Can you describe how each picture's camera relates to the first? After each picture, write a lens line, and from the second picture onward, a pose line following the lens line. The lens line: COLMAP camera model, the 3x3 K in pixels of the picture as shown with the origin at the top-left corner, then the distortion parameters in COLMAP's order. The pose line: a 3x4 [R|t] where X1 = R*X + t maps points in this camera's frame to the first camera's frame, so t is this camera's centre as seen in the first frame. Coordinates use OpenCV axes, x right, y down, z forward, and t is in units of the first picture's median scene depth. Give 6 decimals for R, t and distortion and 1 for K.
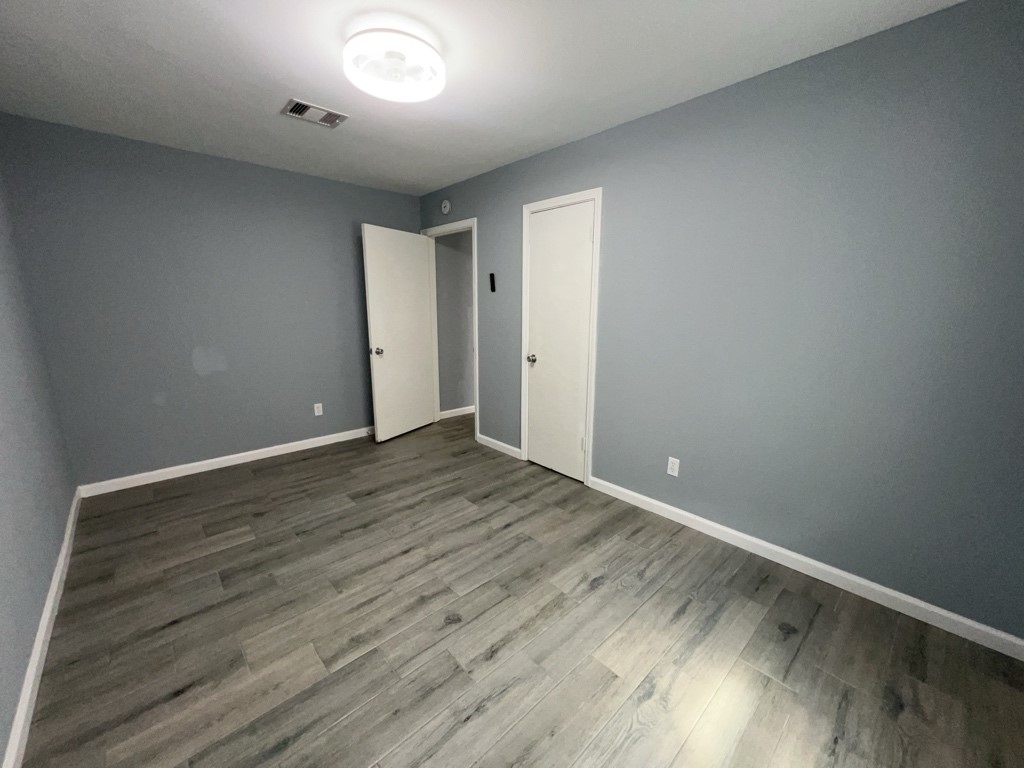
lens RADIAL K [[406.4, 0, 513.2], [0, 406.4, 381.1], [0, 0, 1]] dist [0.001011, -0.000085]
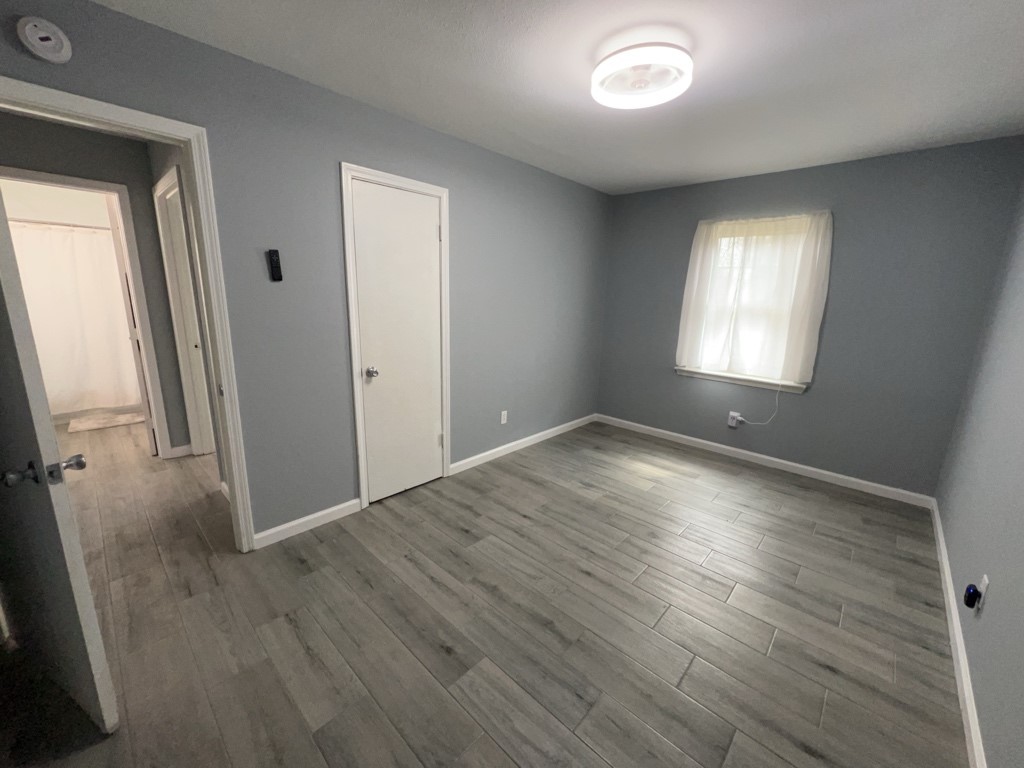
lens RADIAL K [[406.4, 0, 513.2], [0, 406.4, 381.1], [0, 0, 1]] dist [0.001011, -0.000085]
pose [[-0.071321, -0.213830, 0.974264, -0.894556], [0.161211, 0.961438, 0.222817, -0.205508], [-0.984340, 0.172954, -0.034099, 0.936657]]
